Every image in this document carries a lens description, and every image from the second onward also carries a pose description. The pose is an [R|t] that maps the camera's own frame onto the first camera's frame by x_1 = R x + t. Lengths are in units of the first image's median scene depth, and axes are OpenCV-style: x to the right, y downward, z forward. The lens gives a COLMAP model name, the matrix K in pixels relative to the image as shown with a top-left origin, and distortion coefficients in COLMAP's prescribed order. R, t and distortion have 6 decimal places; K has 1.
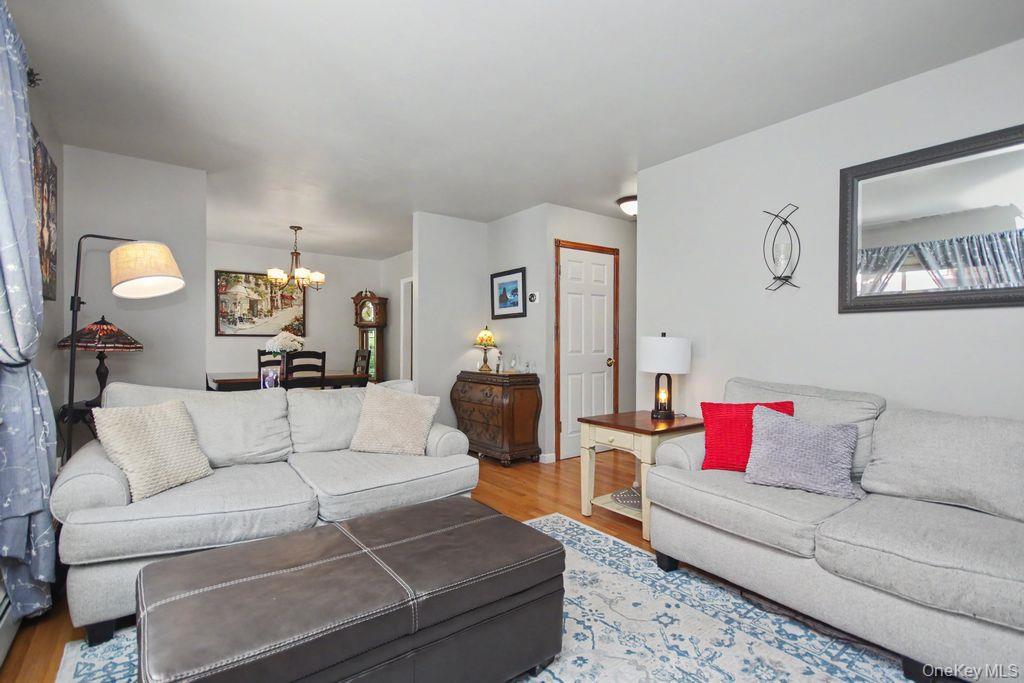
lens RADIAL K [[485.1, 0, 514.9], [0, 485.1, 342.1], [0, 0, 1]] dist [0.013098, -0.004376]
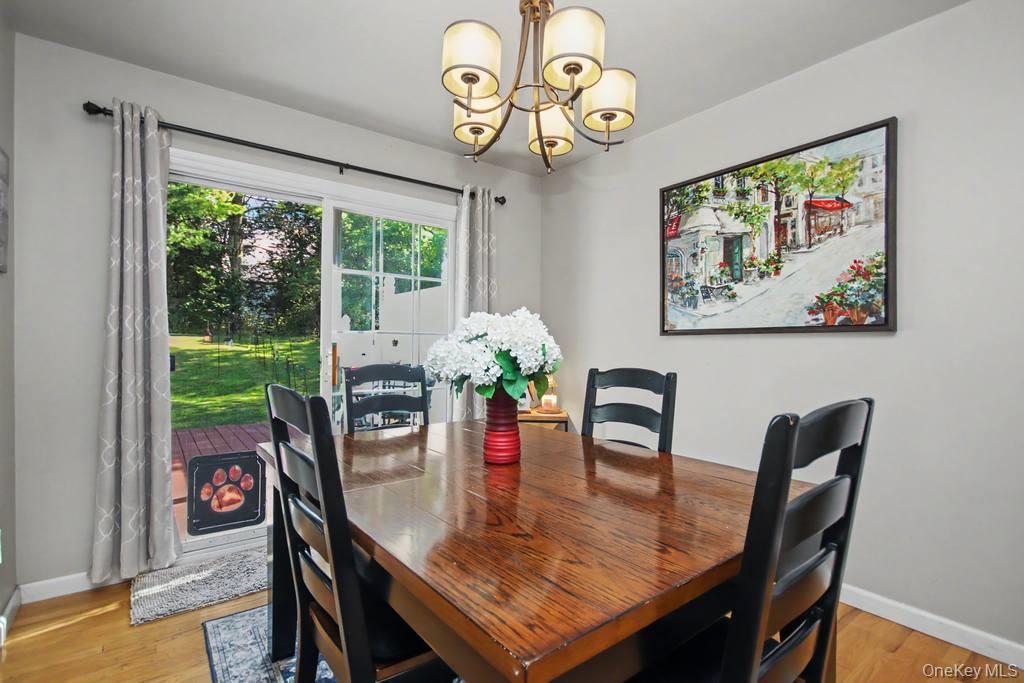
lens RADIAL K [[485.1, 0, 507.7], [0, 485.1, 345.1], [0, 0, 1]] dist [0.013098, -0.004376]
pose [[-0.014389, -0.004097, -0.999888, -0.155822], [-0.002303, 0.999989, -0.004065, -0.000700], [0.999894, 0.002244, -0.014399, 0.828871]]
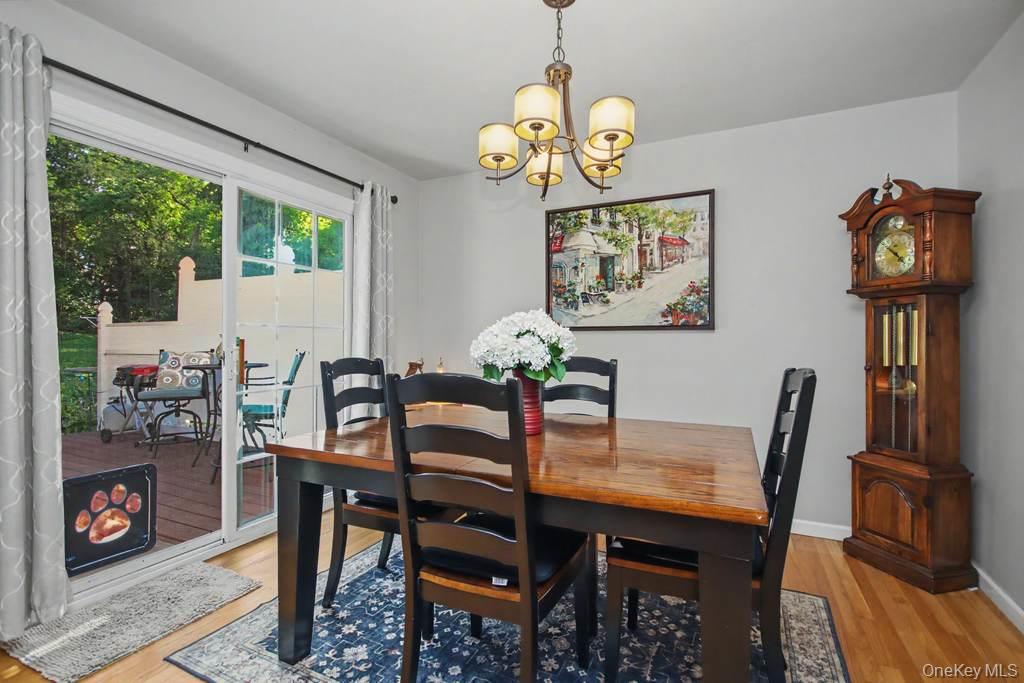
lens RADIAL K [[485.1, 0, 507.5], [0, 485.1, 339.9], [0, 0, 1]] dist [0.013098, -0.004376]
pose [[0.443695, -0.003912, -0.896169, -0.138020], [0.000532, 0.999991, -0.004102, 0.000060], [0.896178, 0.001343, 0.443693, 0.688165]]
